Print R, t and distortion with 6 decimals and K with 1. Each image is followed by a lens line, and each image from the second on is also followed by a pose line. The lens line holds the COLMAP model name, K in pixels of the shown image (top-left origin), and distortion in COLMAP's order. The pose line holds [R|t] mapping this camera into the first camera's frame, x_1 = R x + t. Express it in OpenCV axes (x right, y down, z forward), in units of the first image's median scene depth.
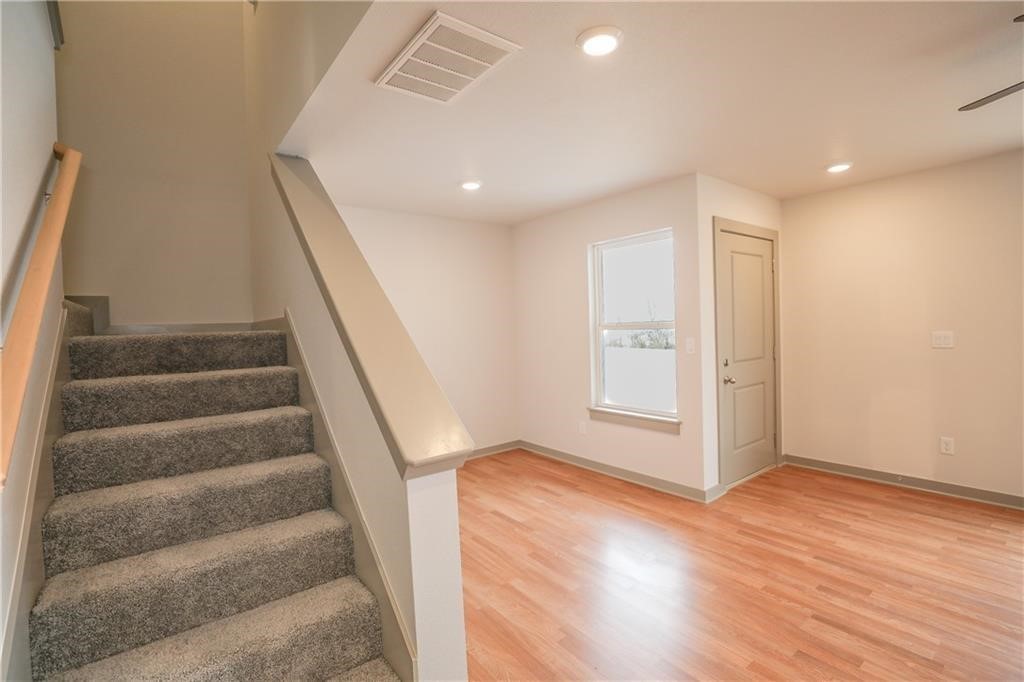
lens RADIAL K [[465.7, 0, 524.5], [0, 465.7, 346.5], [0, 0, 1]] dist [-0.037916, 0.008986]
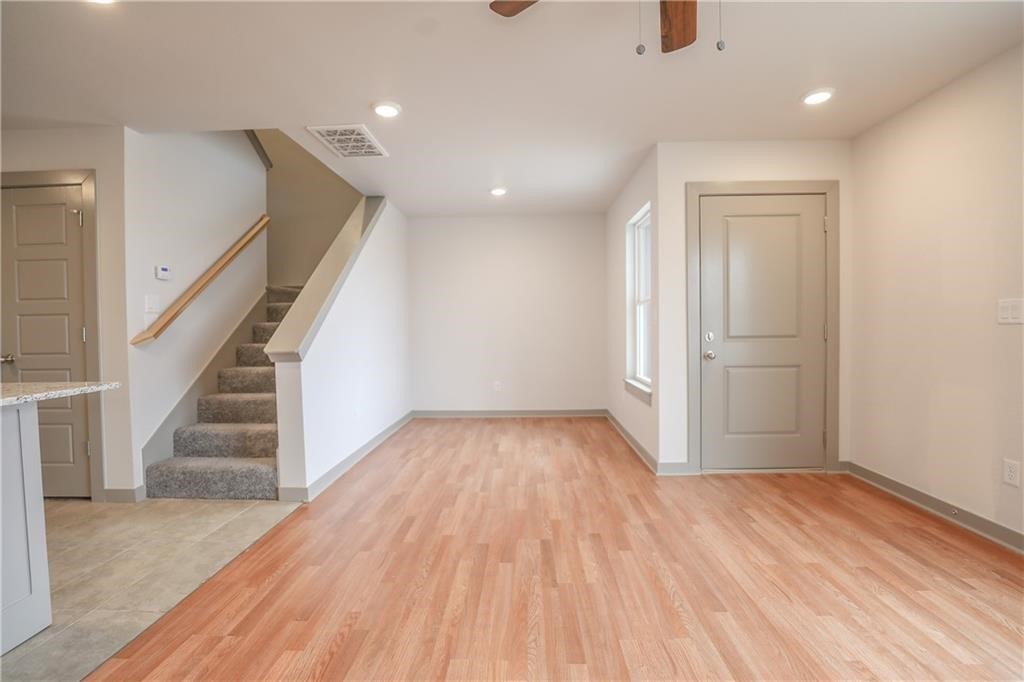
lens RADIAL K [[465.7, 0, 509.6], [0, 465.7, 342.9], [0, 0, 1]] dist [-0.037916, 0.008986]
pose [[0.769730, 0.047569, -0.636595, 0.781195], [-0.042810, 0.998821, 0.022873, 0.047608], [0.636933, 0.009647, 0.770859, 0.028841]]
